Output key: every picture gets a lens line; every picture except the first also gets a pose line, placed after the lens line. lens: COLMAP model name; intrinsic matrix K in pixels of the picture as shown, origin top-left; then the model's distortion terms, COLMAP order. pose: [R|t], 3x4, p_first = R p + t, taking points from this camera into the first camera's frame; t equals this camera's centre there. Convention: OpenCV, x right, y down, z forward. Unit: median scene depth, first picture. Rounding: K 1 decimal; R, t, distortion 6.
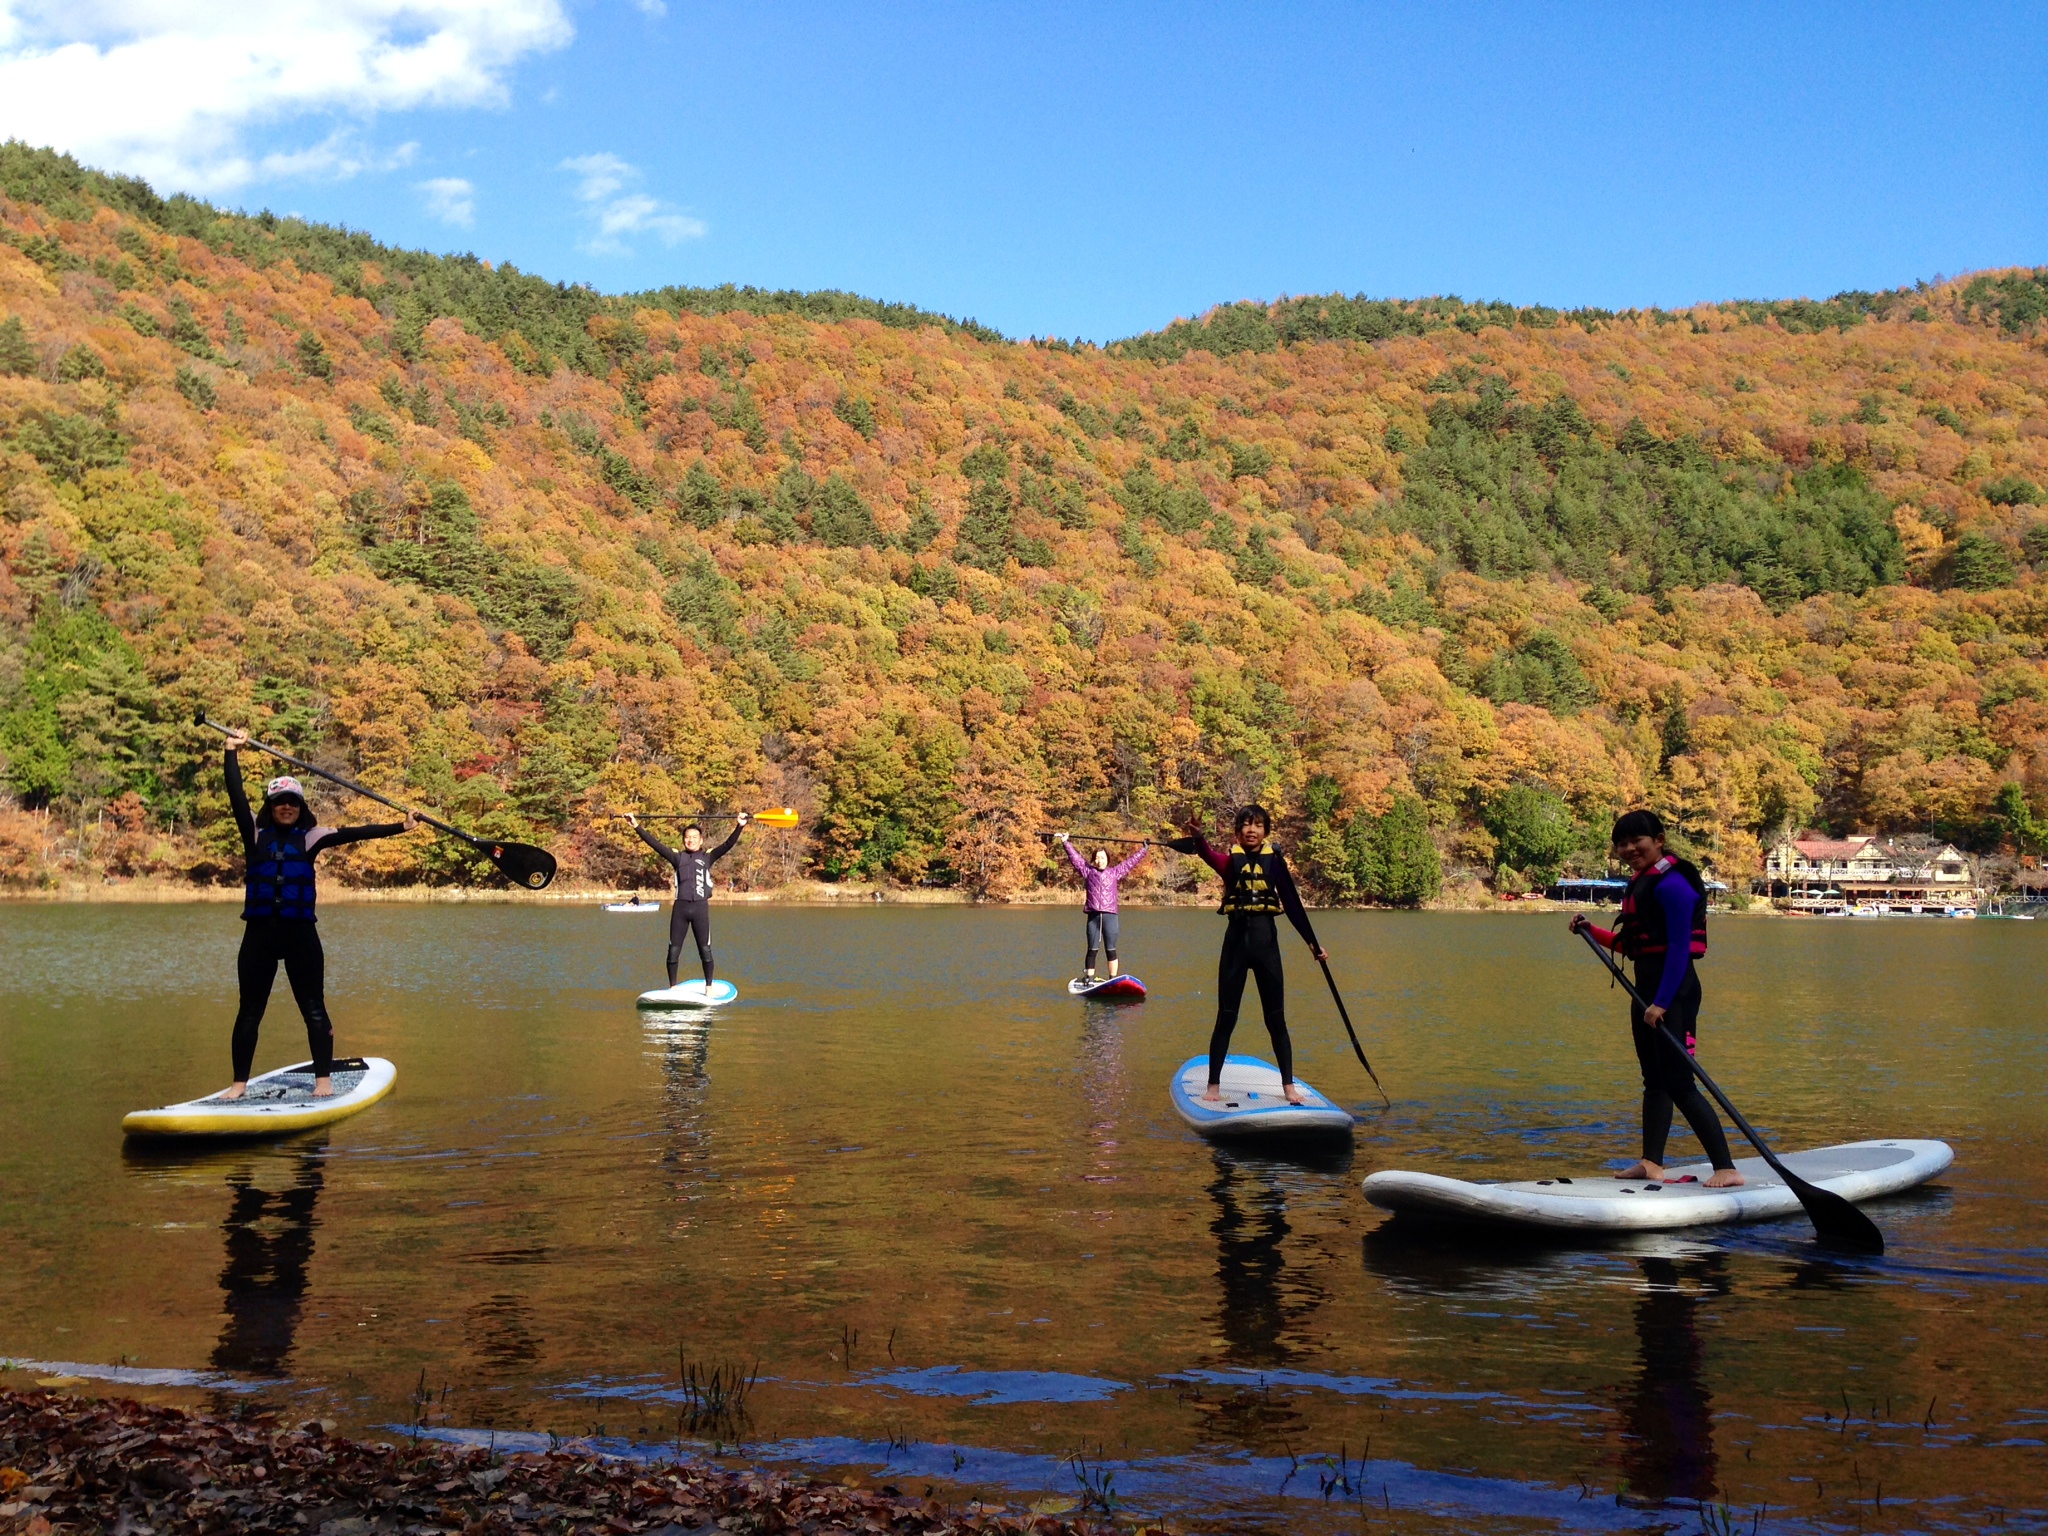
lens RADIAL K [[1935.1, 0, 1024.0], [0, 1935.1, 768.0], [0, 0, 1]] dist [0.104101, -0.169311]
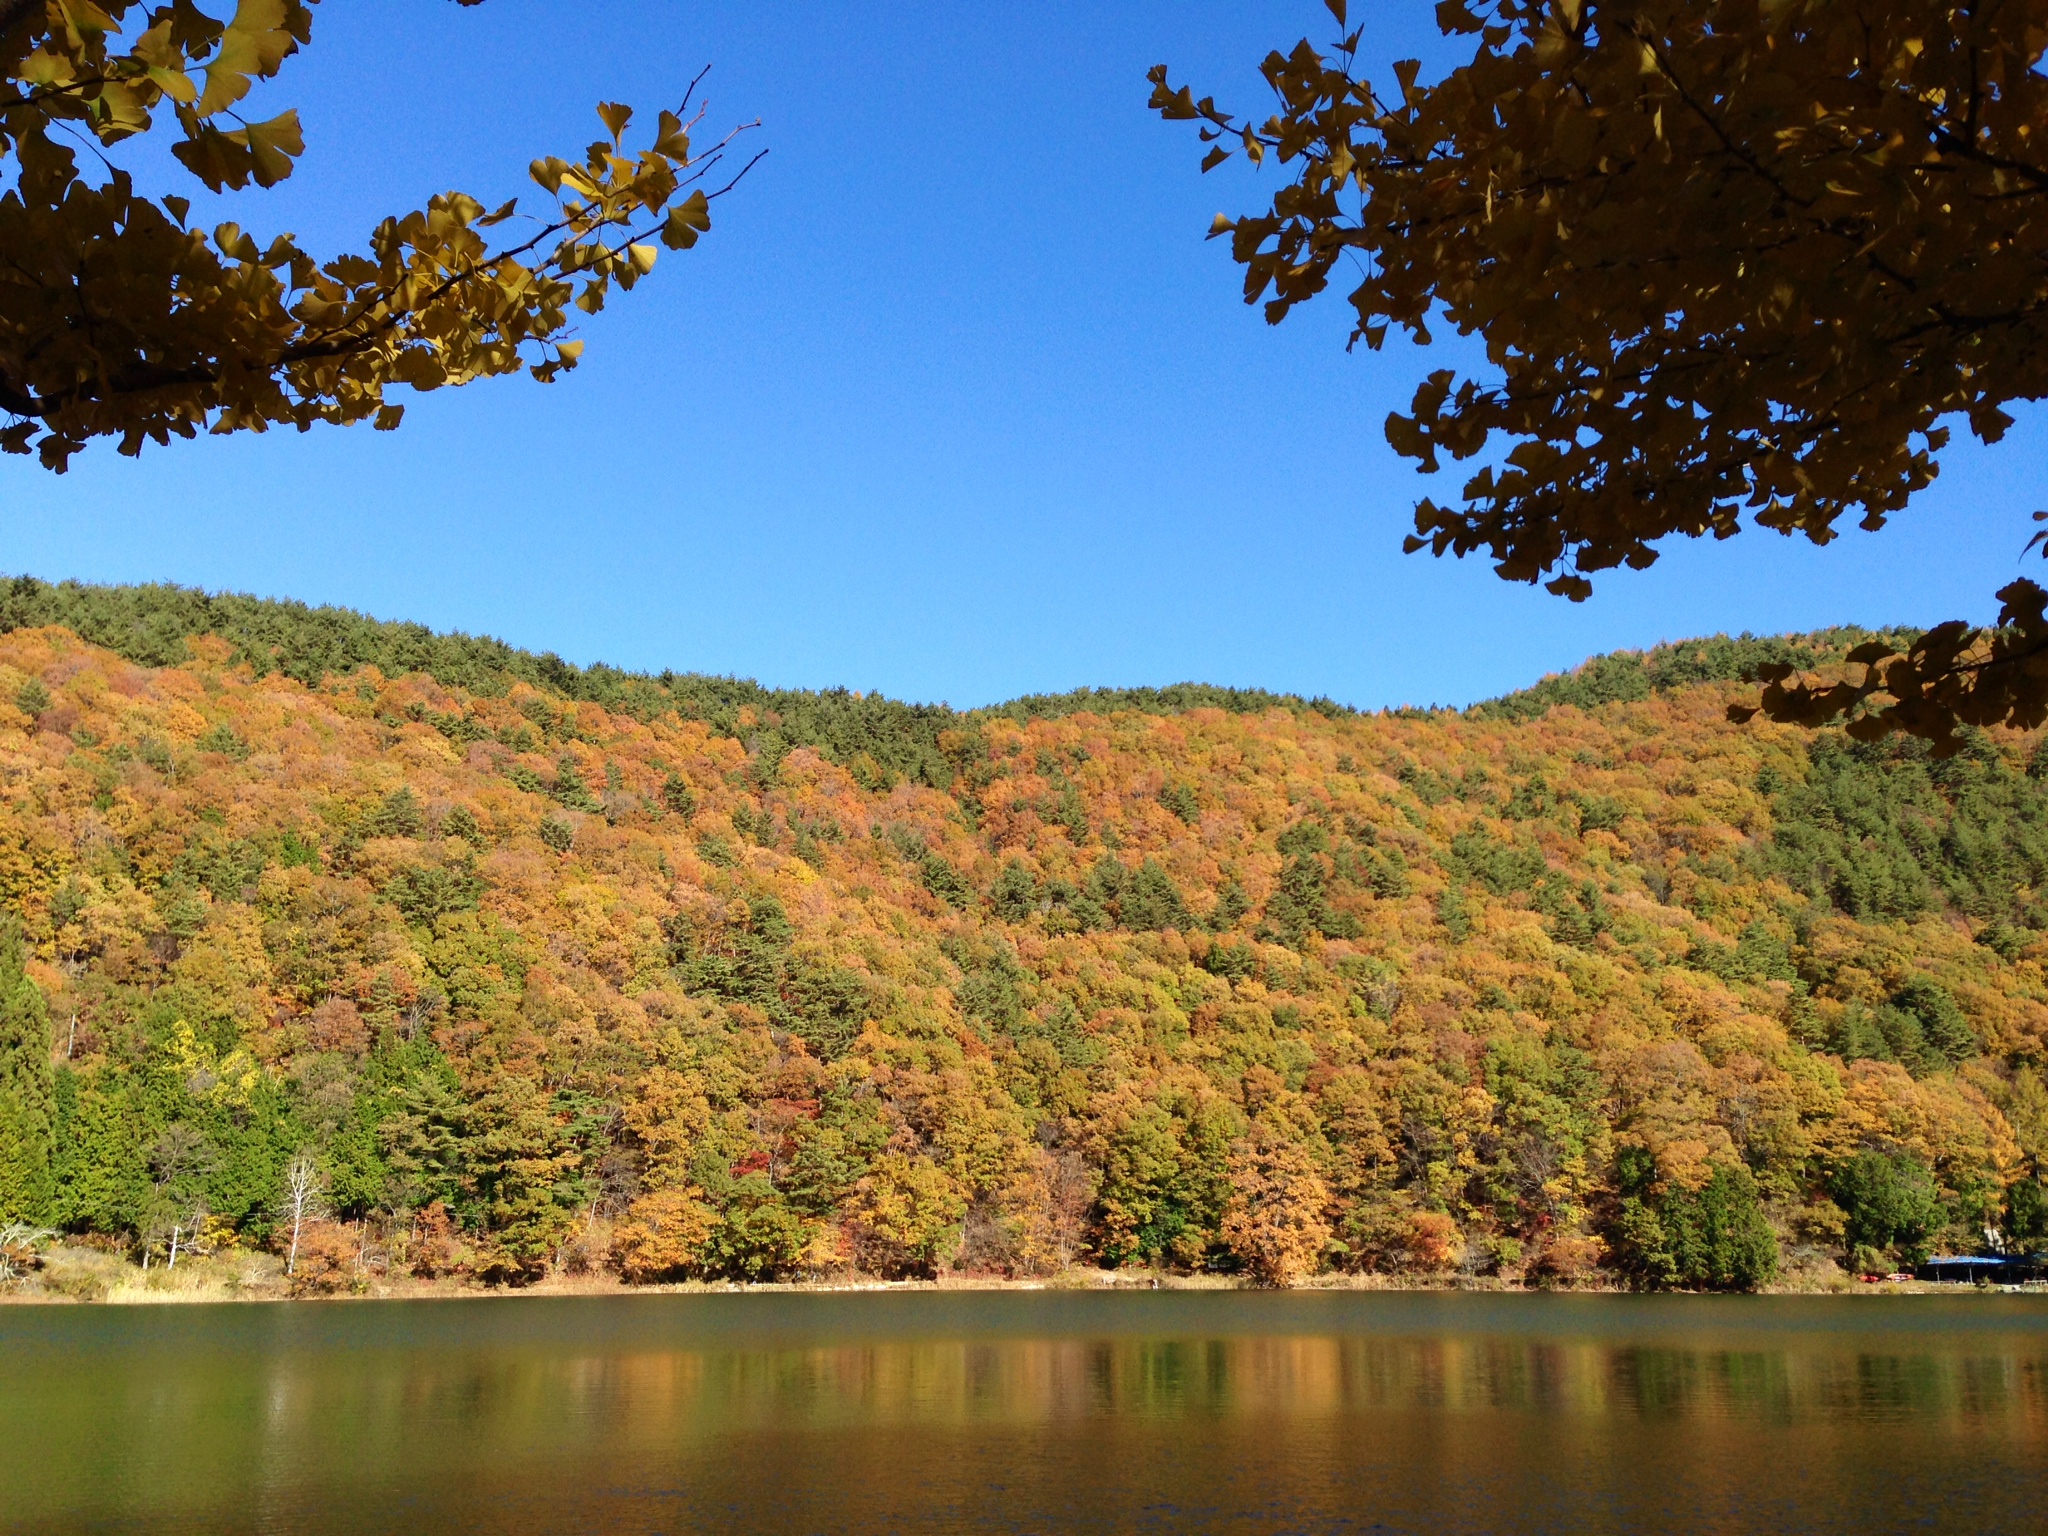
lens RADIAL K [[1935.1, 0, 1024.0], [0, 1935.1, 768.0], [0, 0, 1]] dist [0.104101, -0.169311]
pose [[0.961891, -0.081328, -0.261058, 0.129810], [0.031373, 0.981263, -0.190100, -0.005083], [0.271627, 0.174666, 0.946420, -0.012525]]
